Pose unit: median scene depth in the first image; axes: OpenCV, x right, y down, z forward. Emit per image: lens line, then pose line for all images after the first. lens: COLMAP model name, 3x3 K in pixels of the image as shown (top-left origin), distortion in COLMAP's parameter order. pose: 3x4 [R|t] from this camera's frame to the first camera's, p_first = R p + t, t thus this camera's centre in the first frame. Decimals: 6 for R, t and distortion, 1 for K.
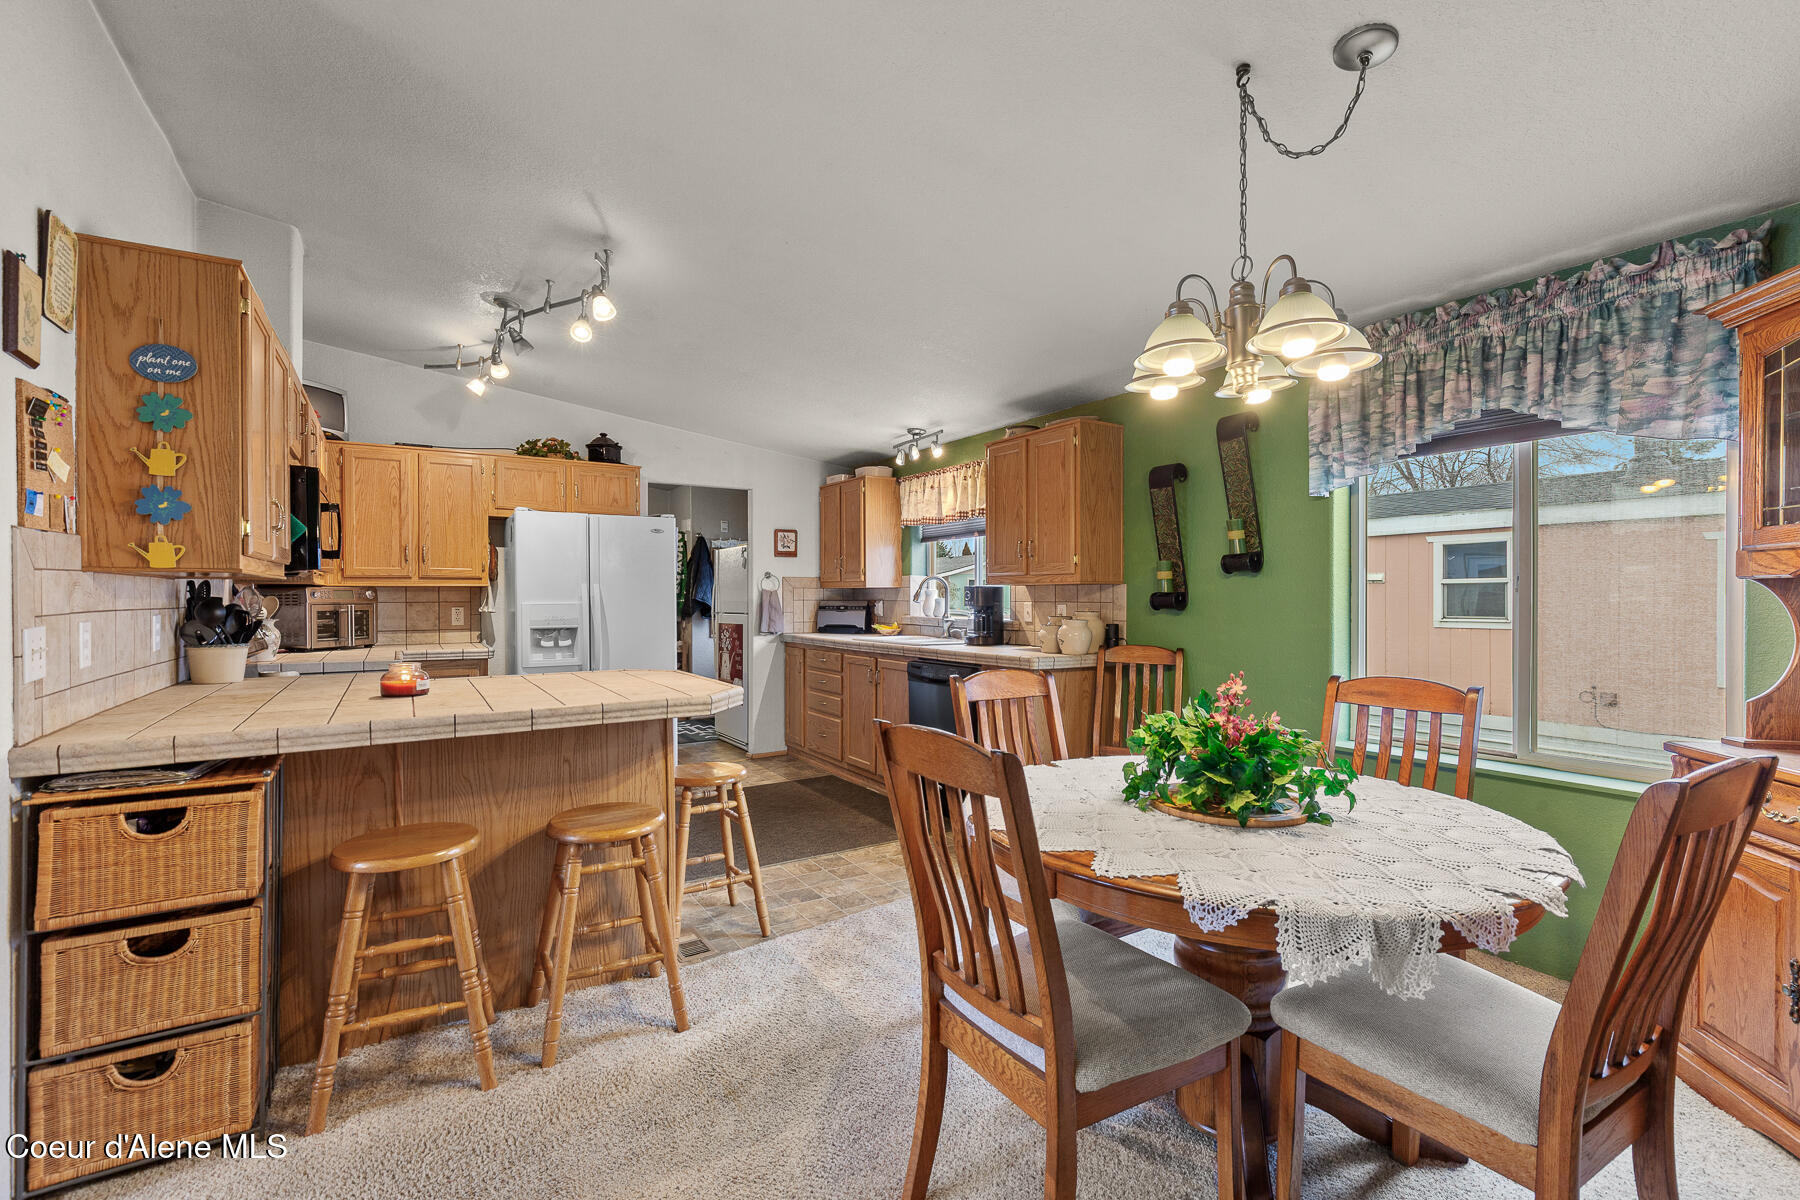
lens RADIAL K [[825.2, 0, 896.0], [0, 825.2, 598.8], [0, 0, 1]] dist [0.004894, -0.000008]
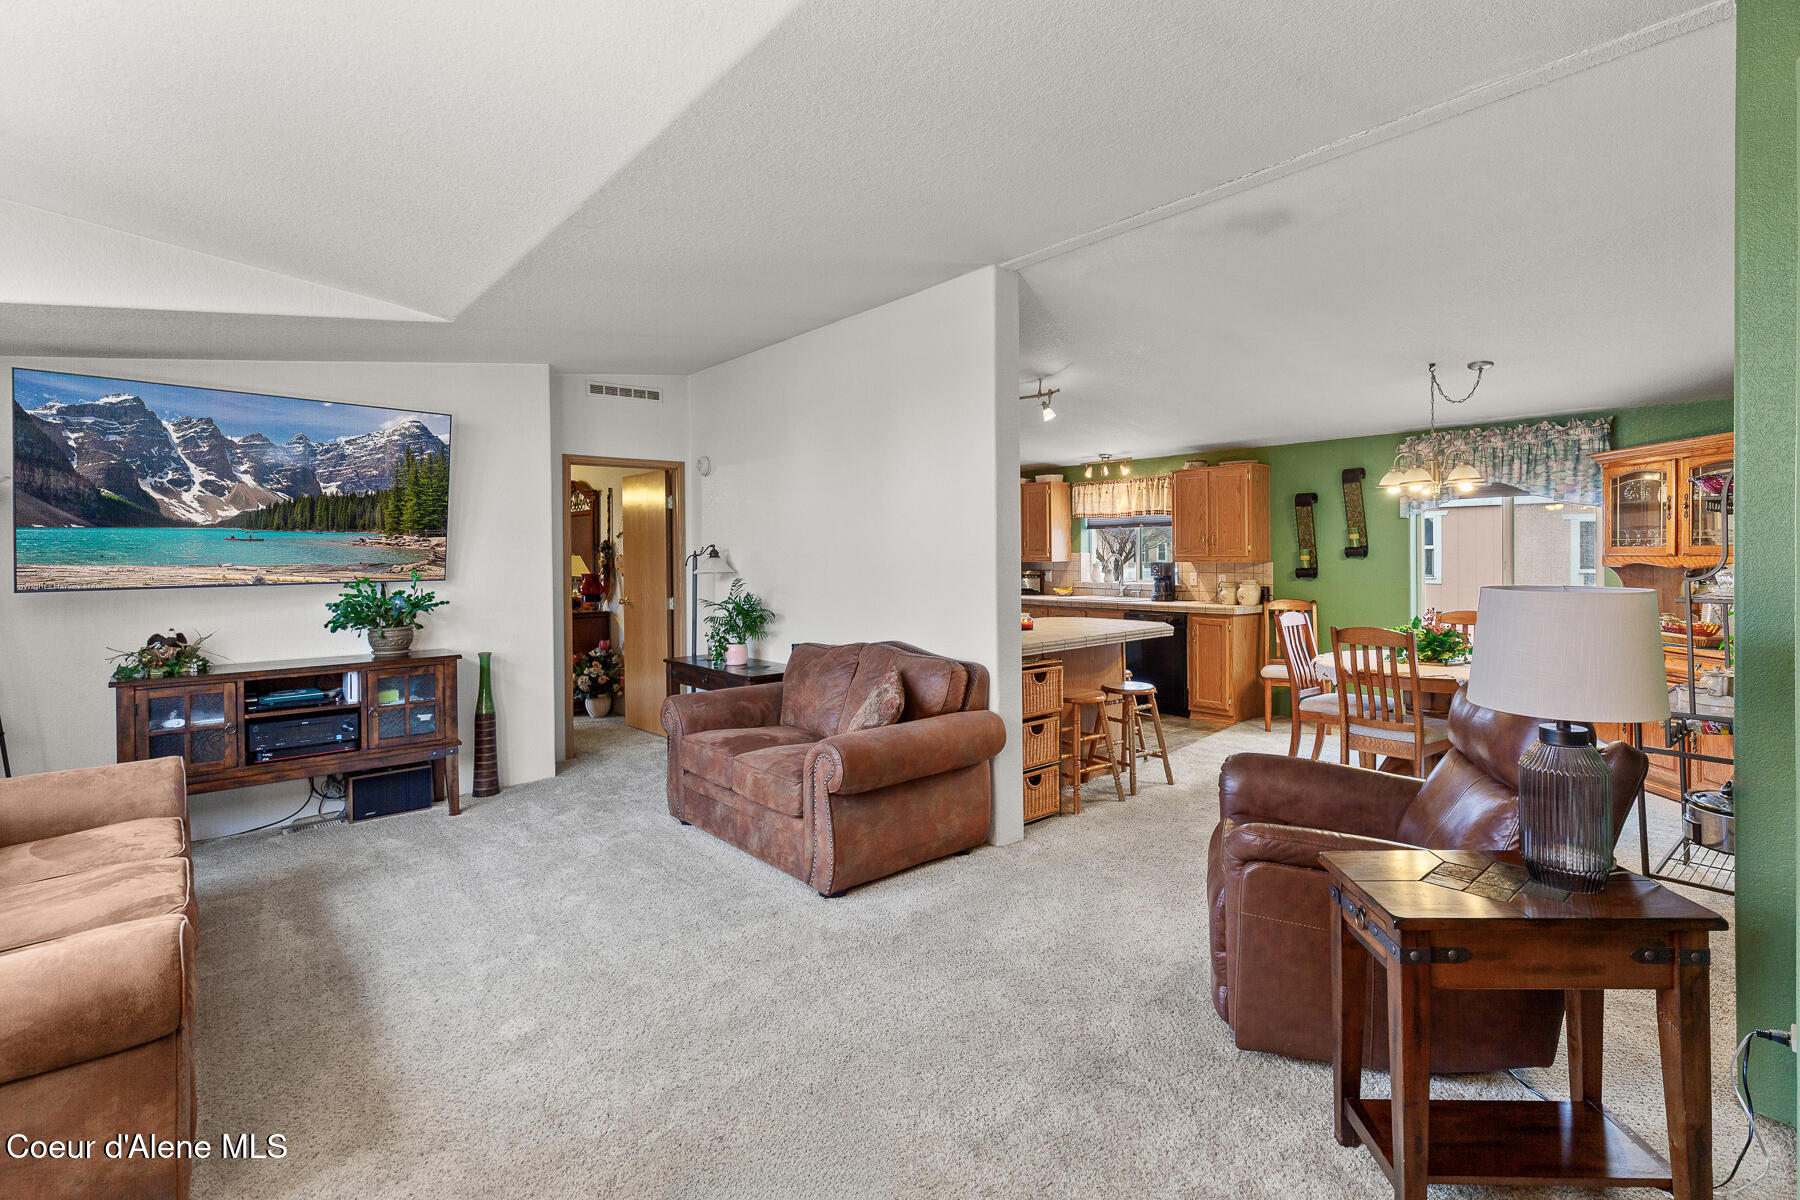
lens RADIAL K [[825.2, 0, 978.9], [0, 825.2, 558.9], [0, 0, 1]] dist [0.004894, -0.000008]
pose [[0.985260, -0.007973, 0.170880, -0.661340], [0.008056, 0.999968, 0.000207, -0.033673], [-0.170876, 0.001173, 0.985292, -0.593344]]
